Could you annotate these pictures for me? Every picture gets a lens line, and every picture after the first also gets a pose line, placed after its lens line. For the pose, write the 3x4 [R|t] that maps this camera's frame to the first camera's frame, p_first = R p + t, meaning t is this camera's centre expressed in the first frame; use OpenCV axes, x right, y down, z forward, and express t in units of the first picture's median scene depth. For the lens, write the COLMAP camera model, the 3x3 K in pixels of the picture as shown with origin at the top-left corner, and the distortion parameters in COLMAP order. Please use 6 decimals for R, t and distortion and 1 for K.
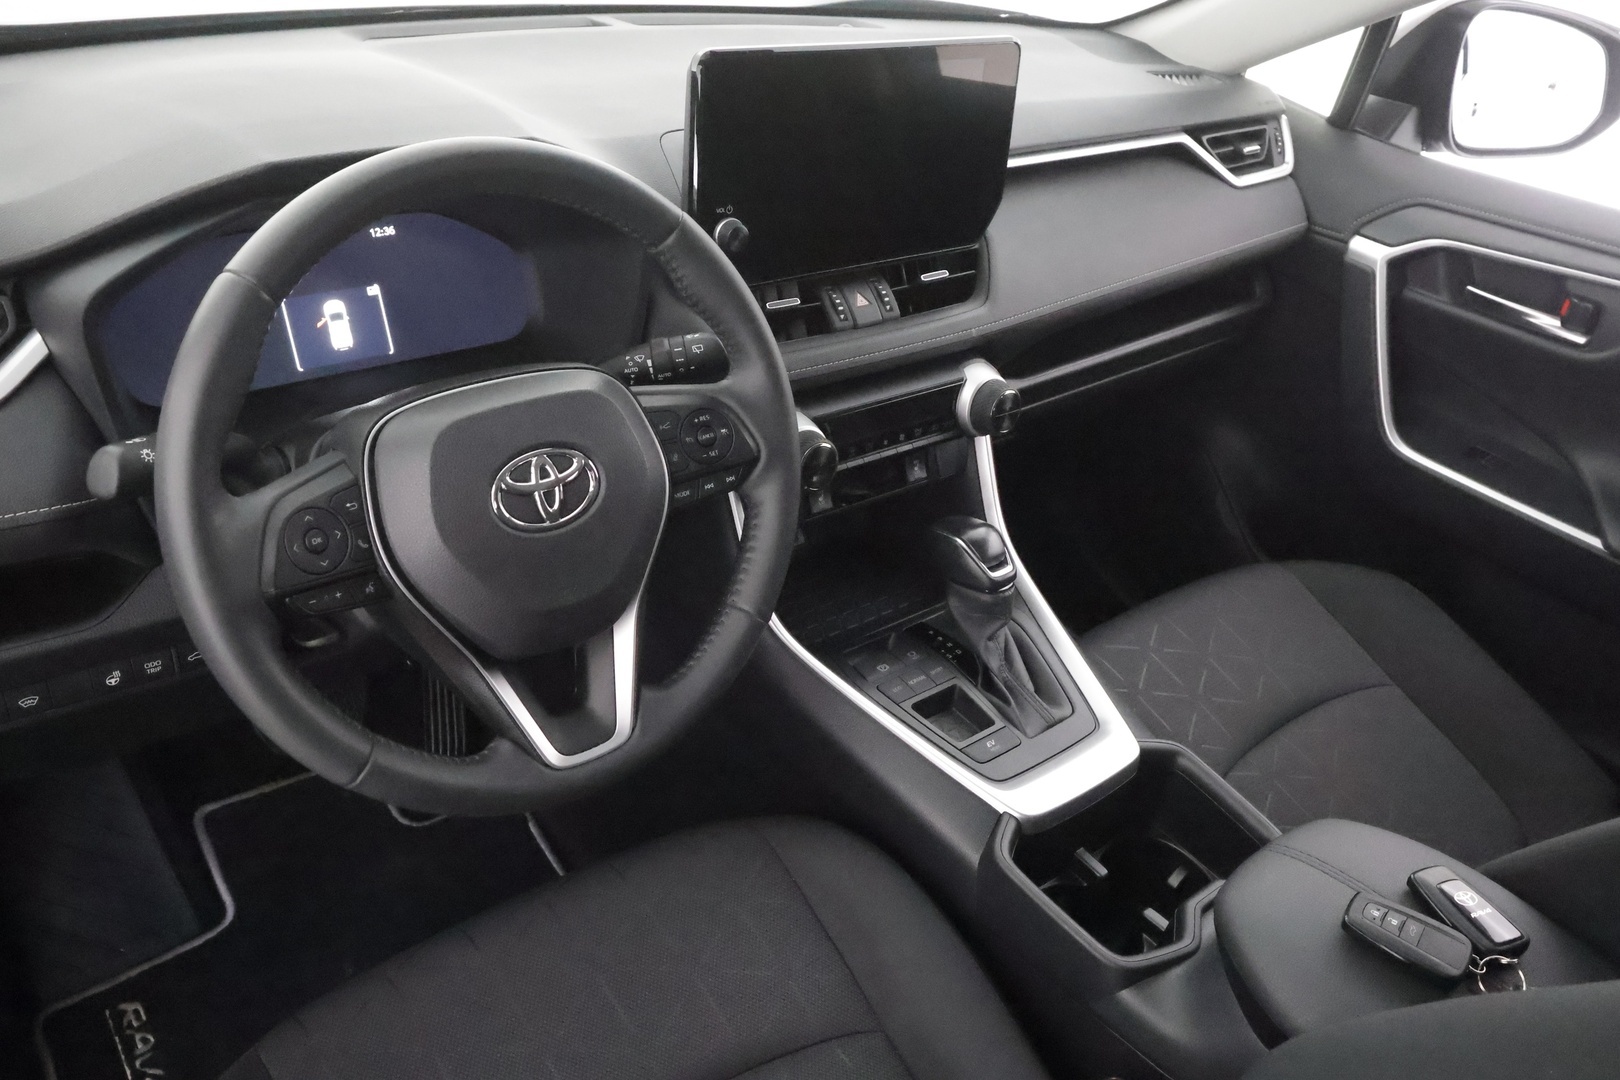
lens RADIAL K [[1299.2, 0, 817.1], [0, 1299.2, 549.2], [0, 0, 1]] dist [0.004480, -0.000122]
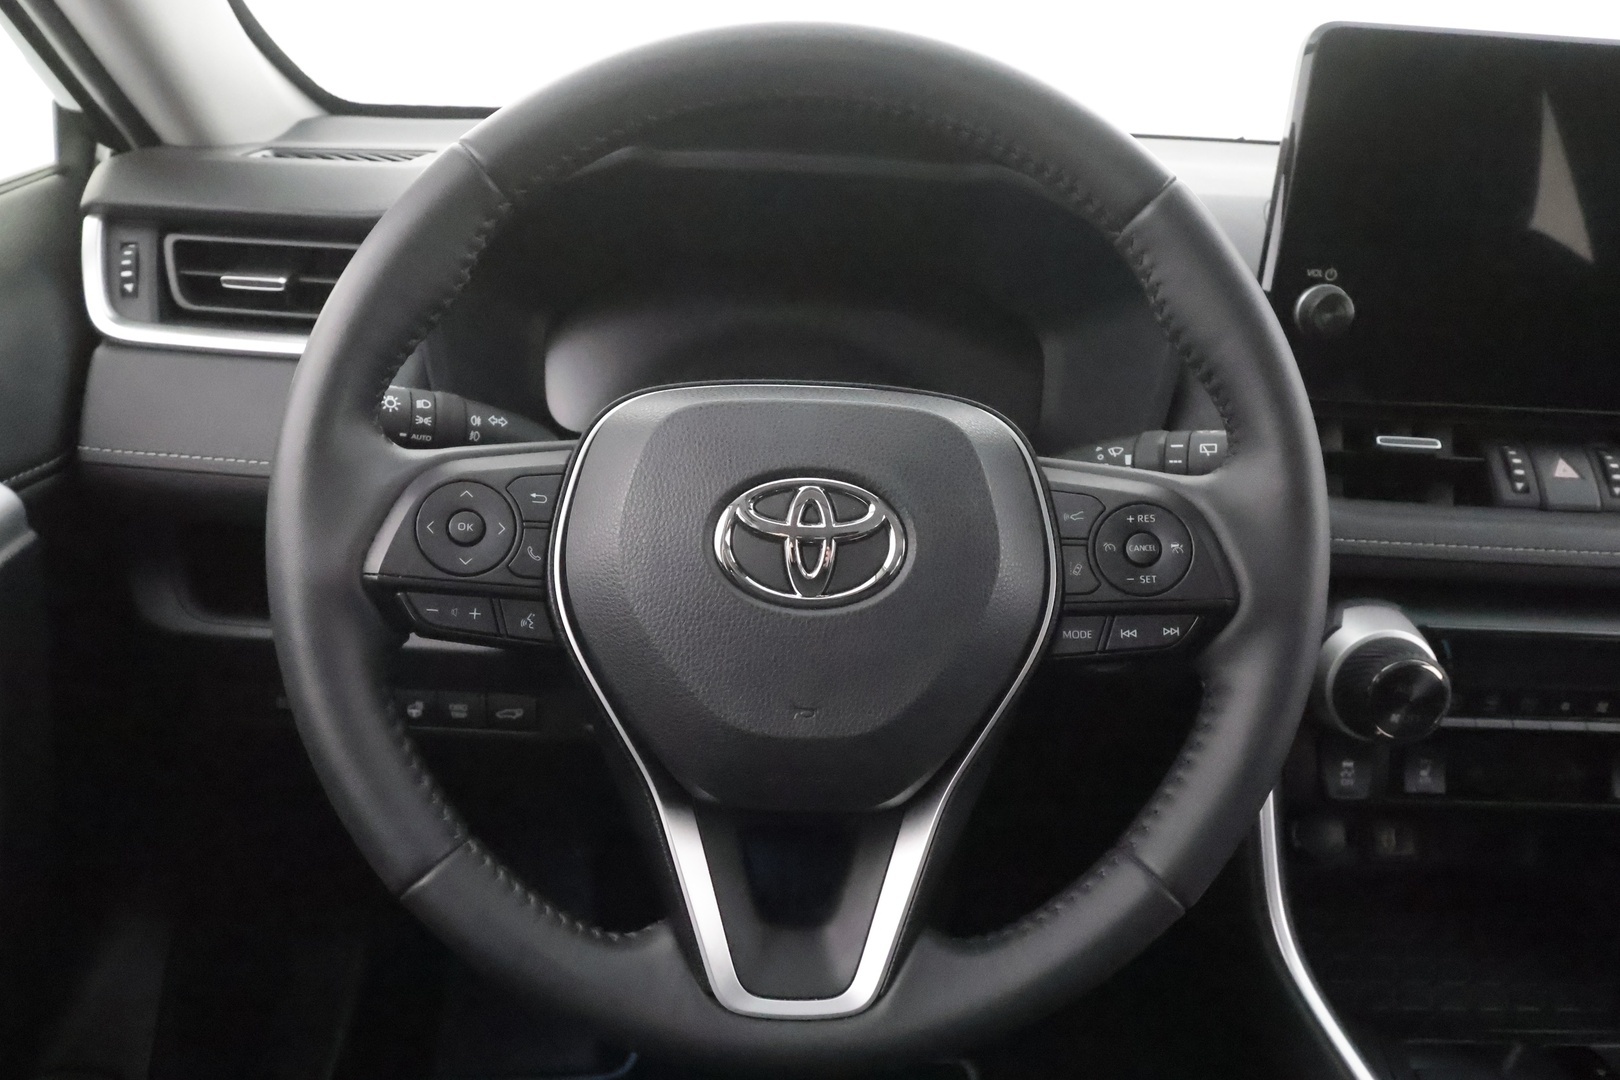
lens RADIAL K [[1175.5, 0, 814.0], [0, 1175.5, 539.2], [0, 0, 1]] dist [0.012094, 0.004644]
pose [[0.798041, 0.159309, -0.581164, 0.081708], [-0.294182, 0.944685, -0.145007, 0.023090], [0.525916, 0.286690, 0.800763, 0.388065]]
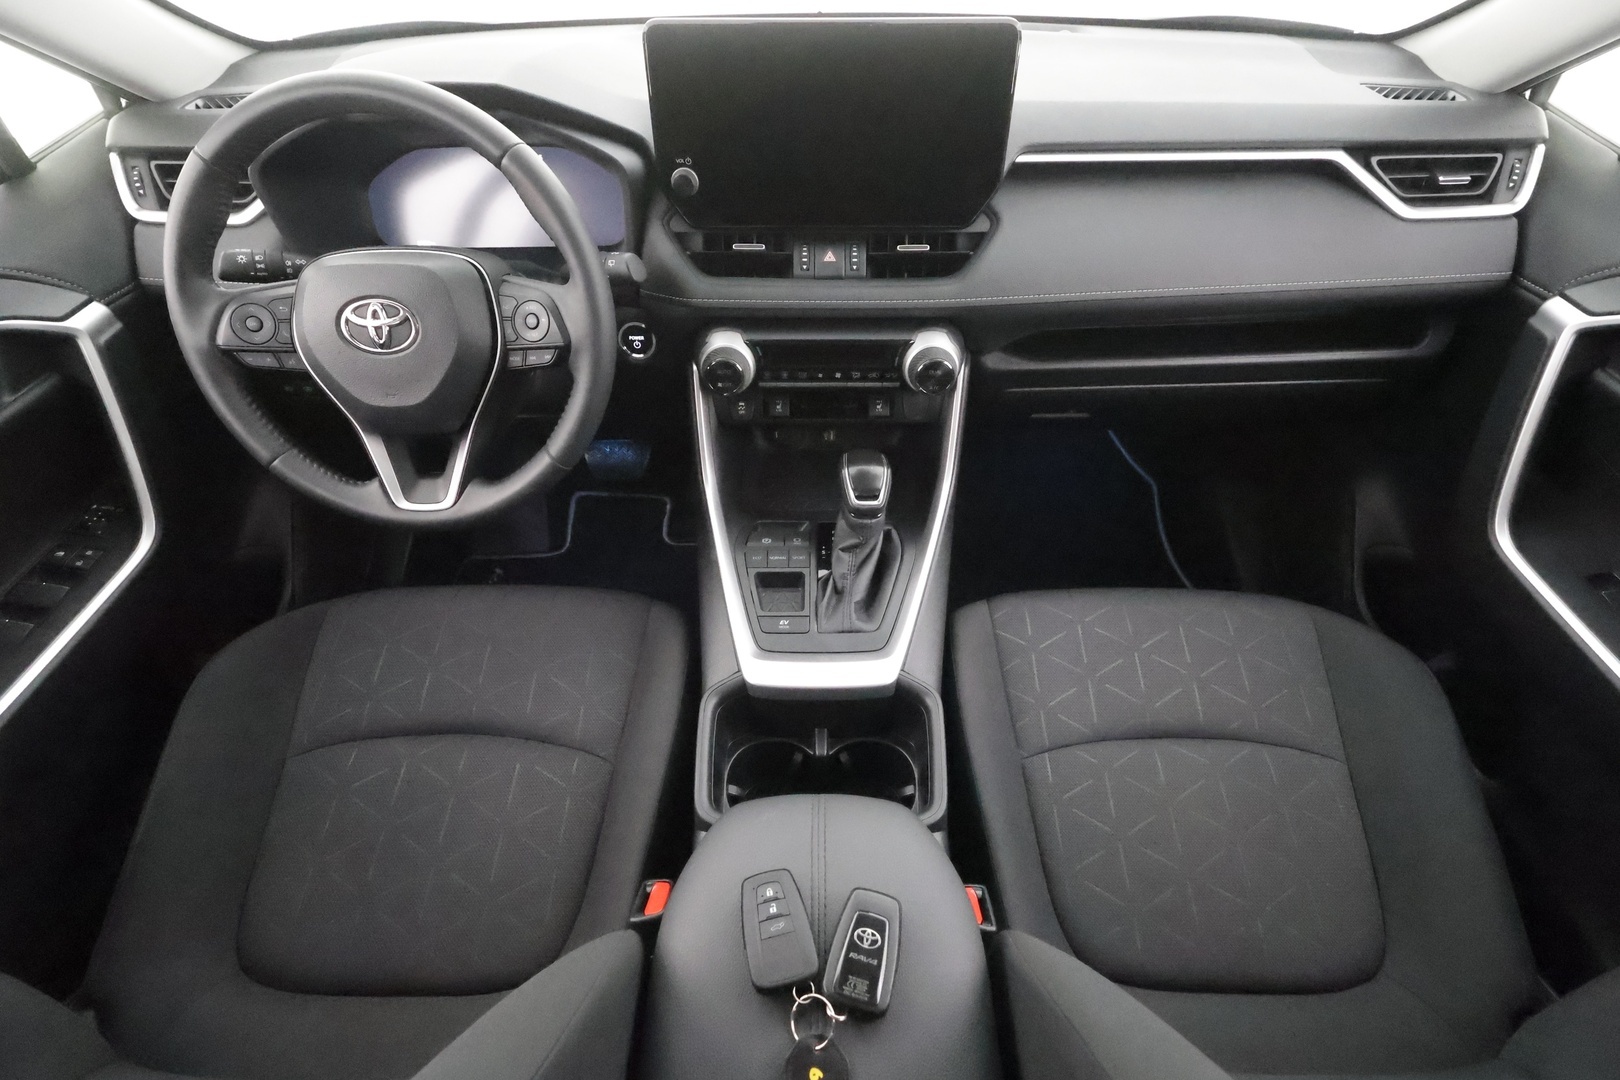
lens RADIAL K [[768.3, 0, 820.0], [0, 768.3, 544.3], [0, 0, 1]] dist [0.000741, 0.000909]
pose [[0.764289, 0.355666, -0.537925, 0.526127], [-0.262582, 0.933512, 0.244142, -0.114122], [0.588993, -0.045346, 0.806865, 0.398720]]
